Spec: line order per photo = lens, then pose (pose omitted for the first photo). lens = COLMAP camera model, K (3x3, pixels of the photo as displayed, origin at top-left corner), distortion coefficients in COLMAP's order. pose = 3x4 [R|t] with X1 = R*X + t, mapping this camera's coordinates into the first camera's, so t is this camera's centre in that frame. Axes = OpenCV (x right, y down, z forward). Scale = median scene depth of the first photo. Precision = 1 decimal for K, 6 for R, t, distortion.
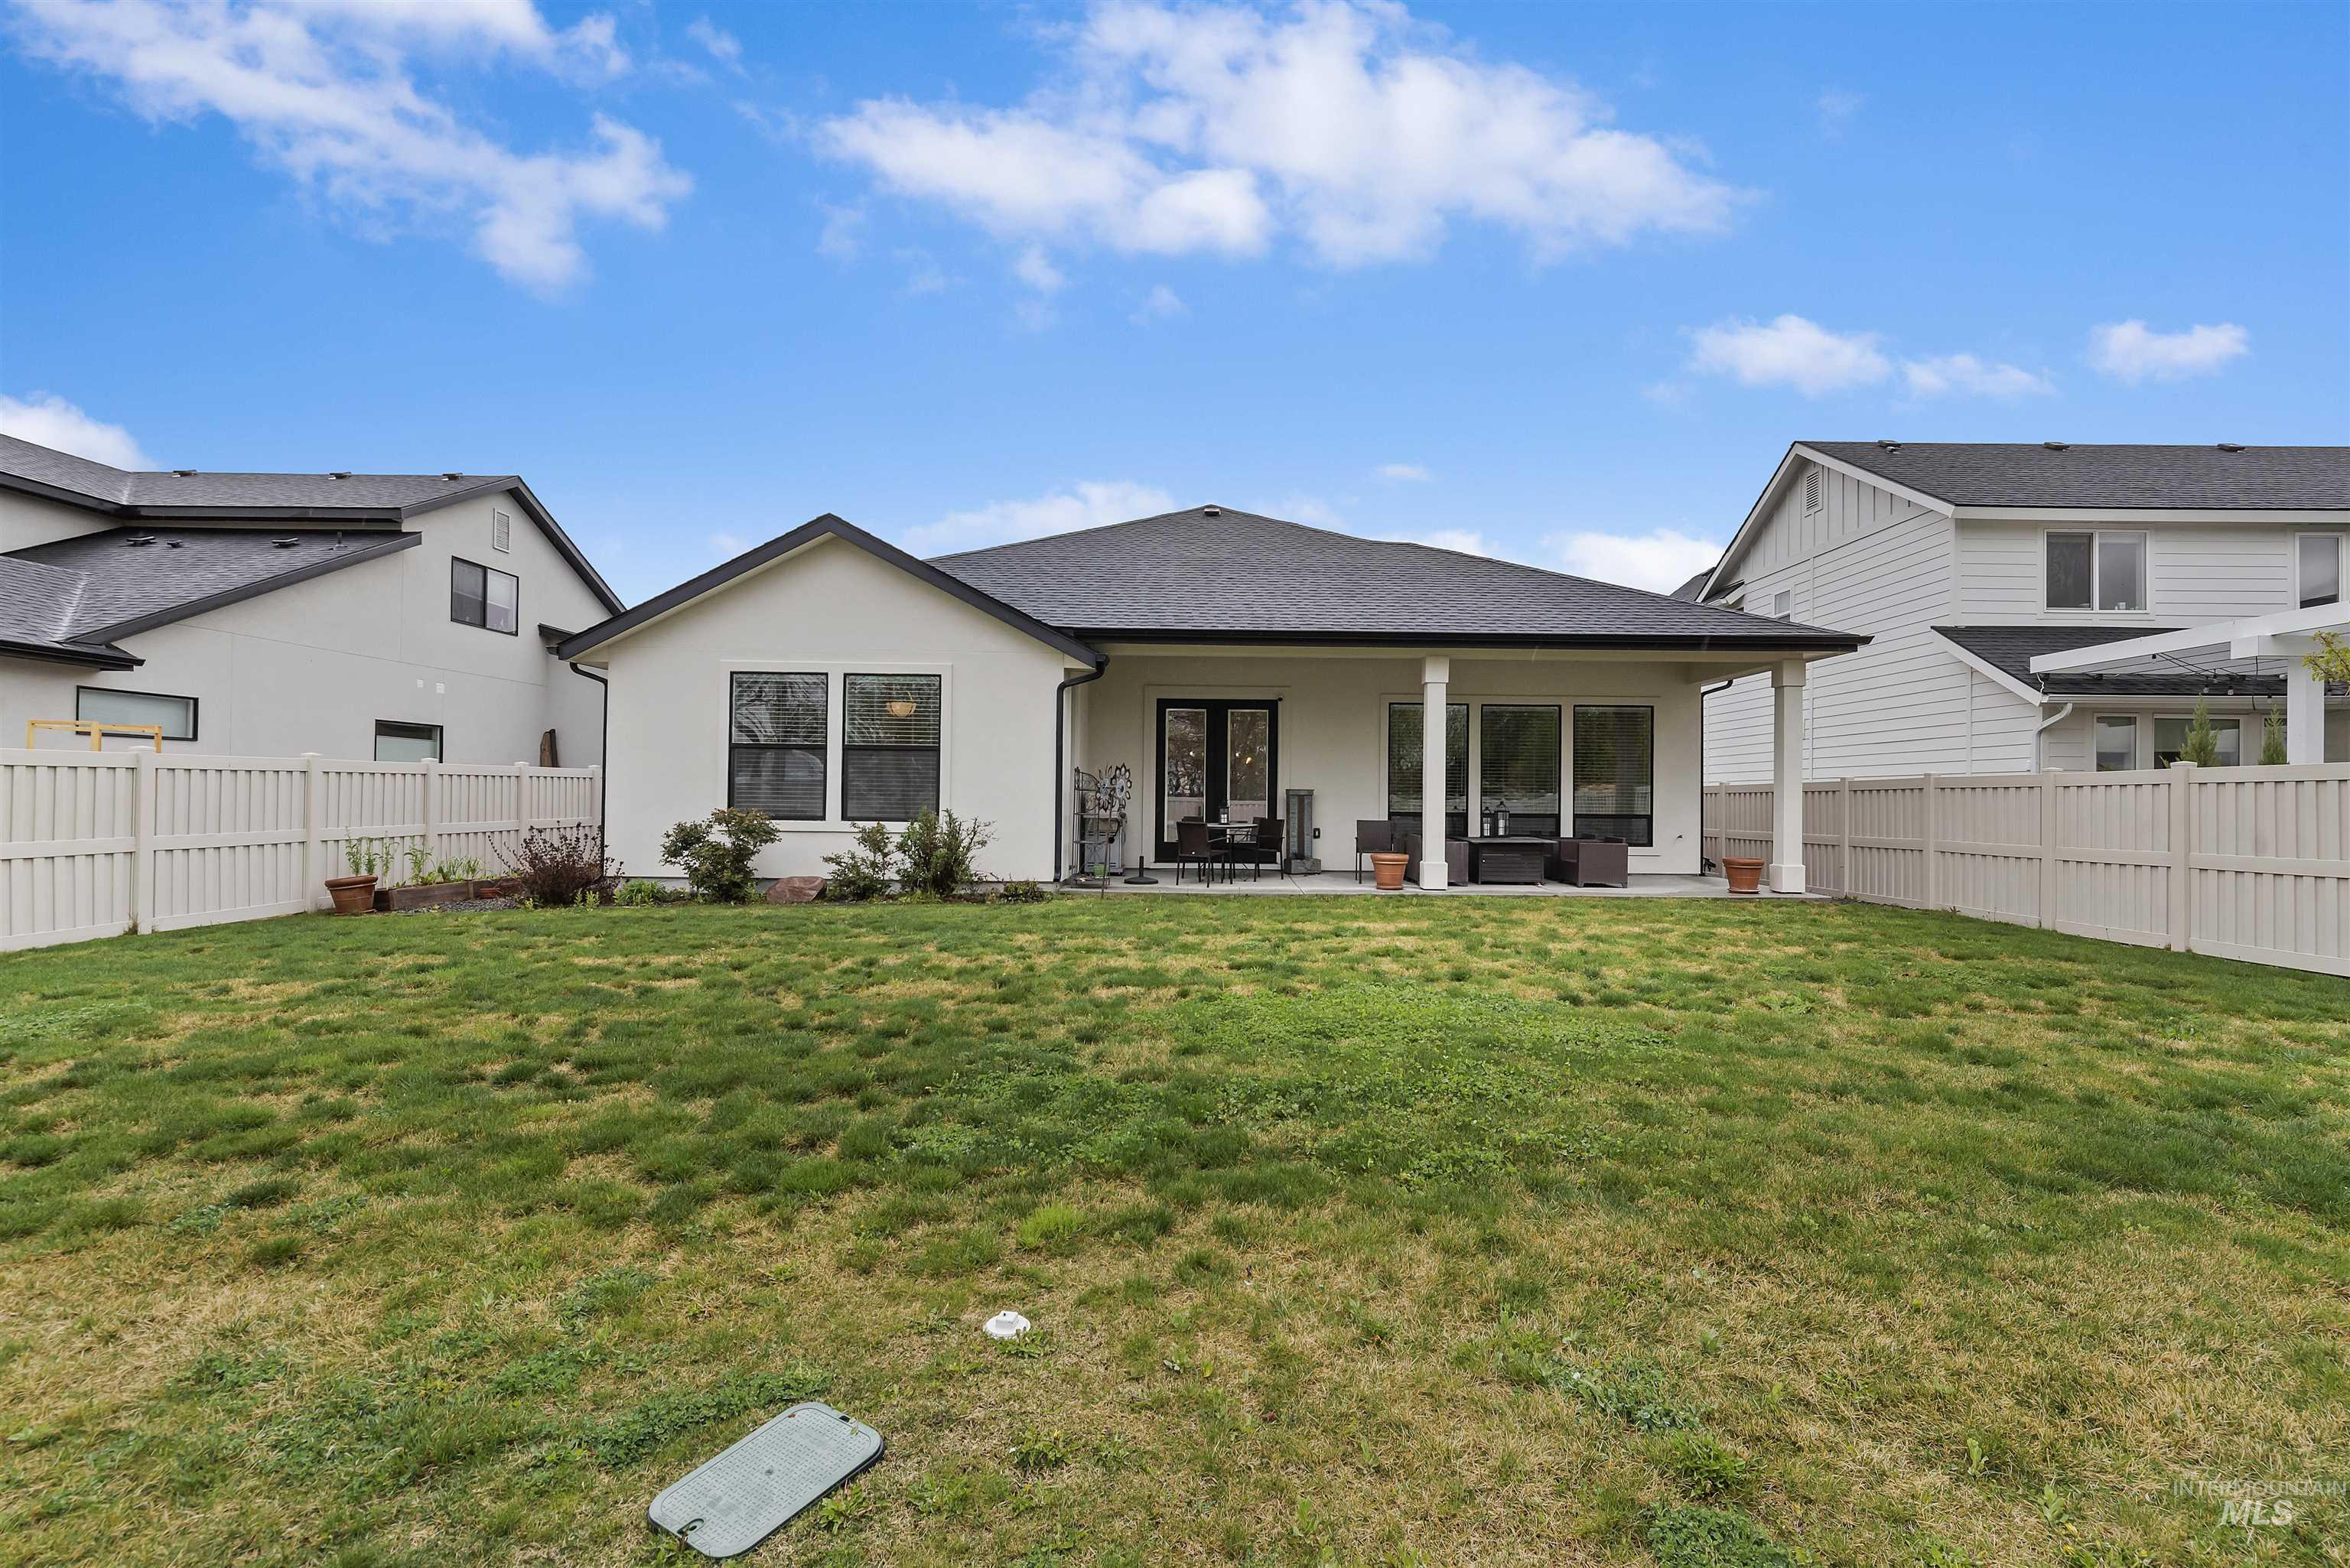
lens RADIAL K [[1040.1, 0, 1186.1], [0, 1040.1, 805.7], [0, 0, 1]] dist [-0.000518, 0.000003]
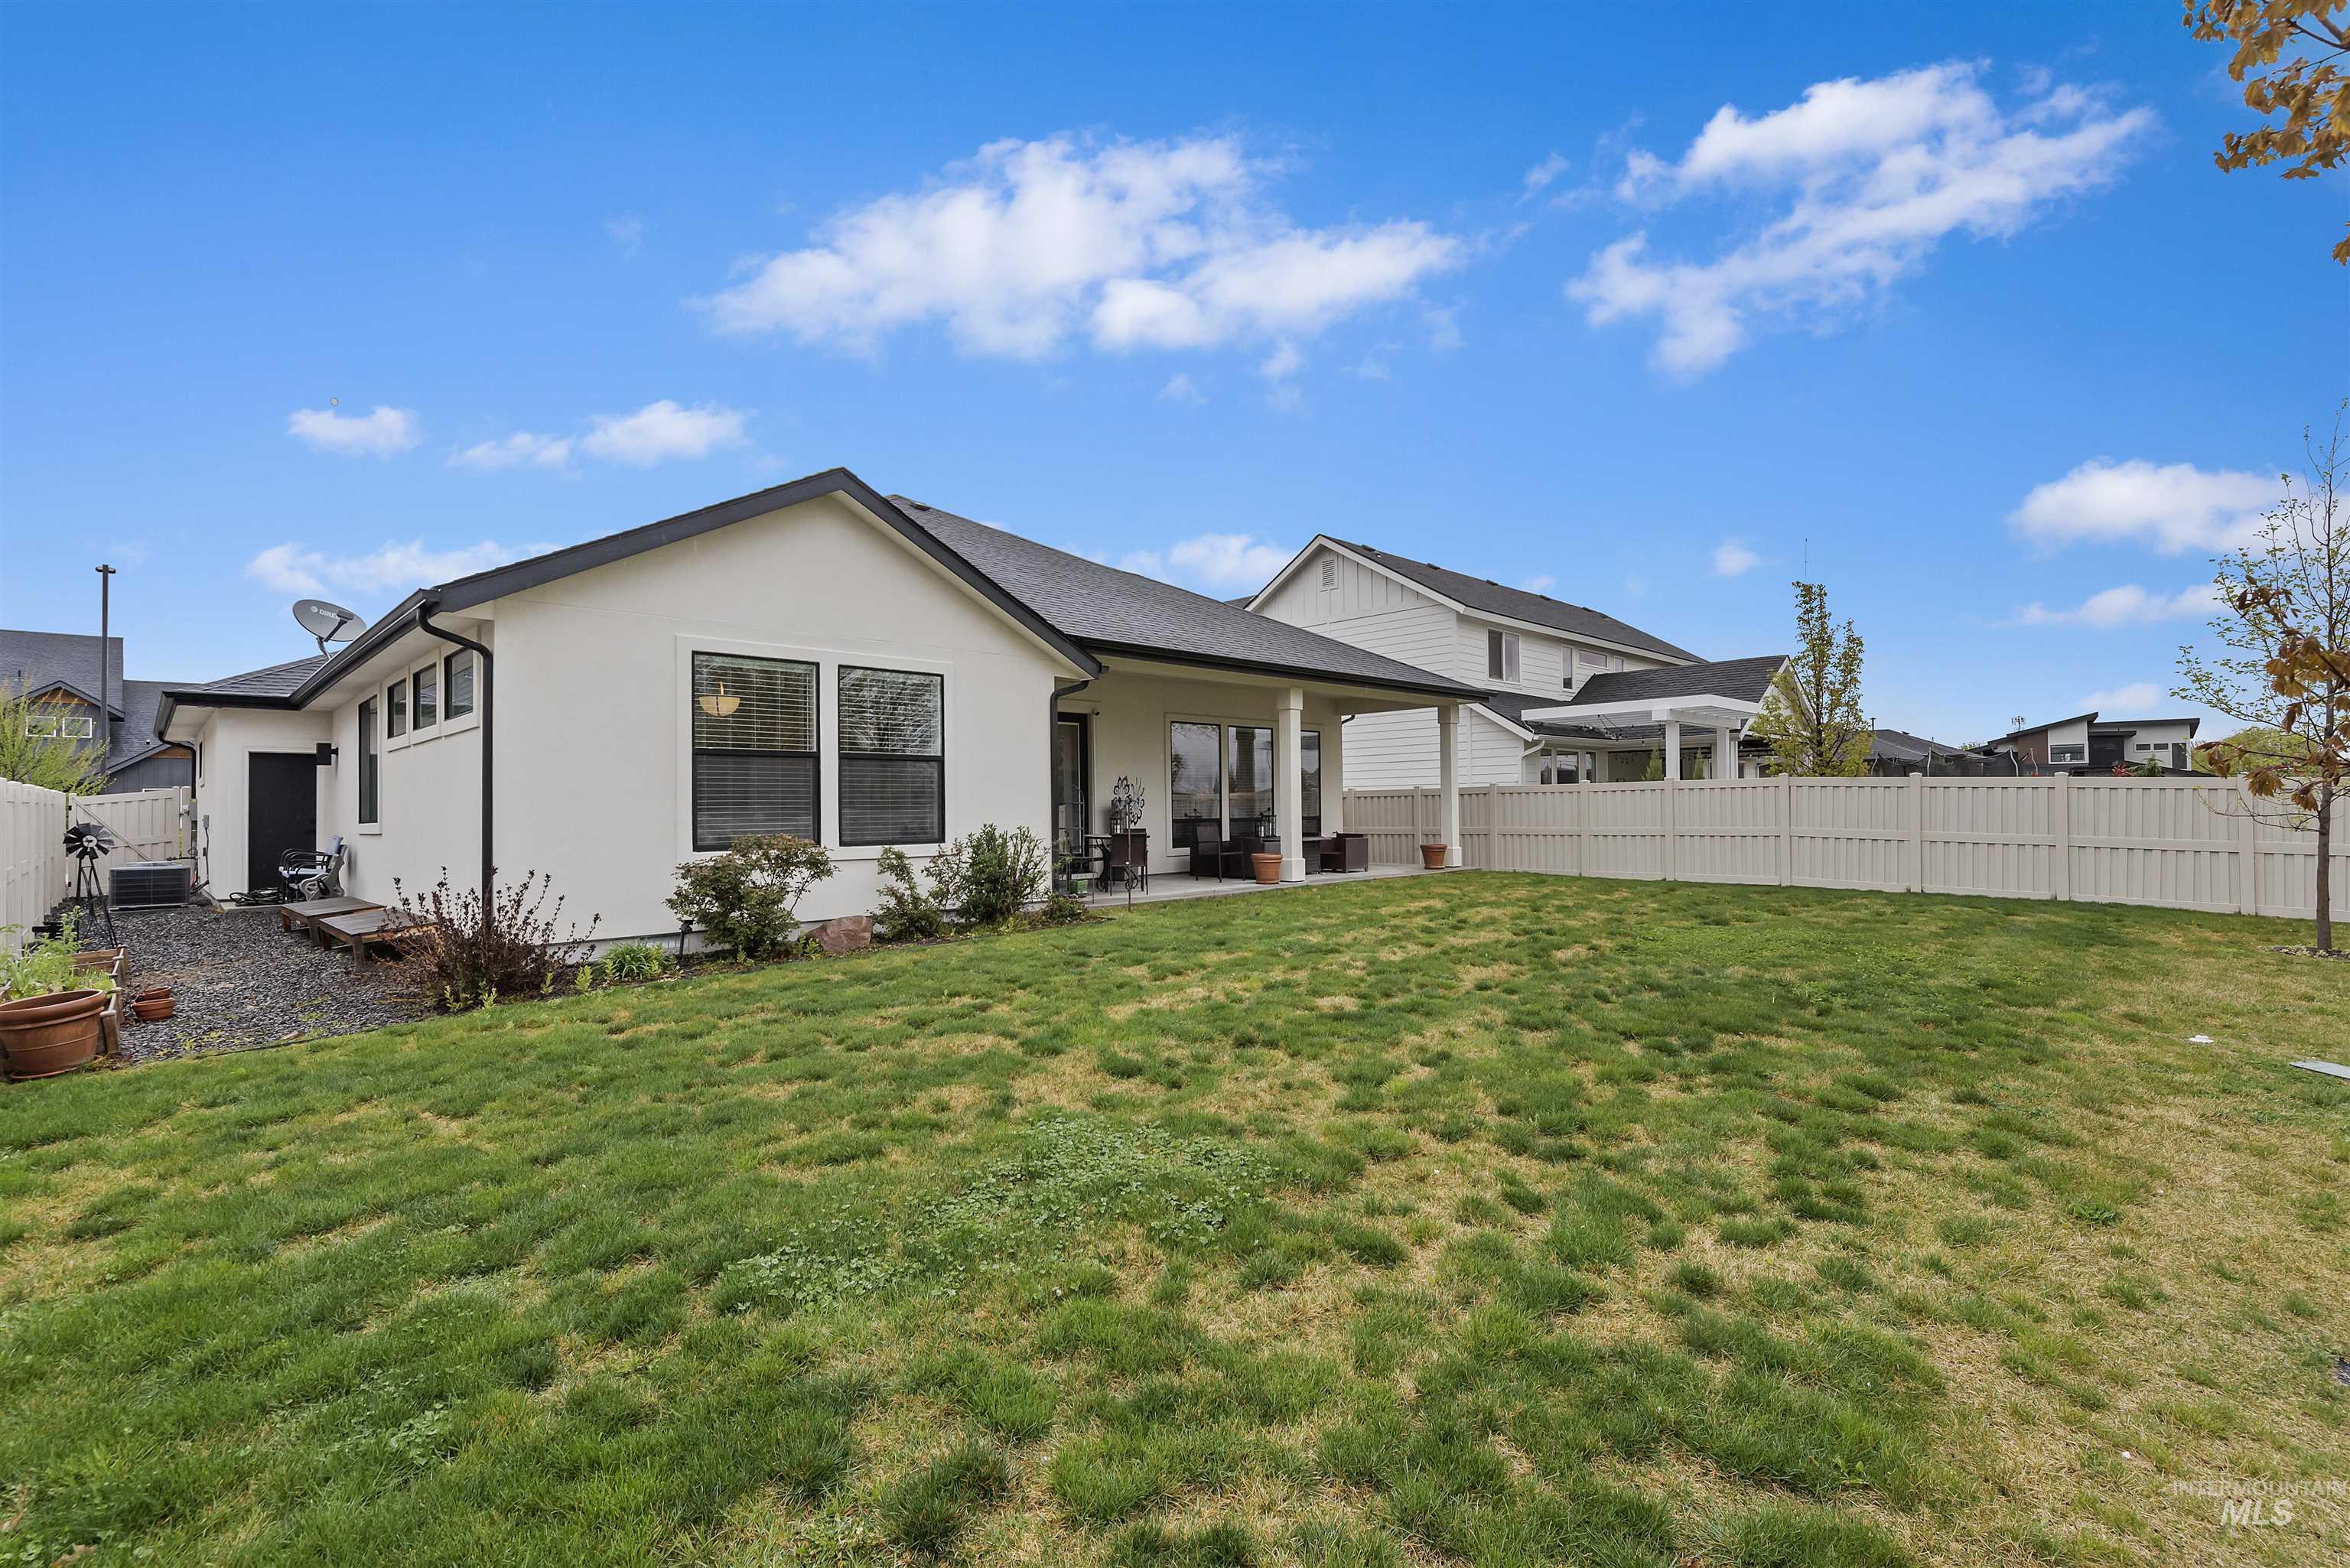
lens RADIAL K [[1018.1, 0, 1175.0], [0, 1018.1, 784.0], [0, 0, 1]] dist [0.025384, -0.011889]
pose [[0.735067, -0.001818, 0.677992, -0.674143], [0.011591, 0.999884, -0.009885, -0.022597], [-0.677895, 0.015124, 0.735003, 0.232732]]
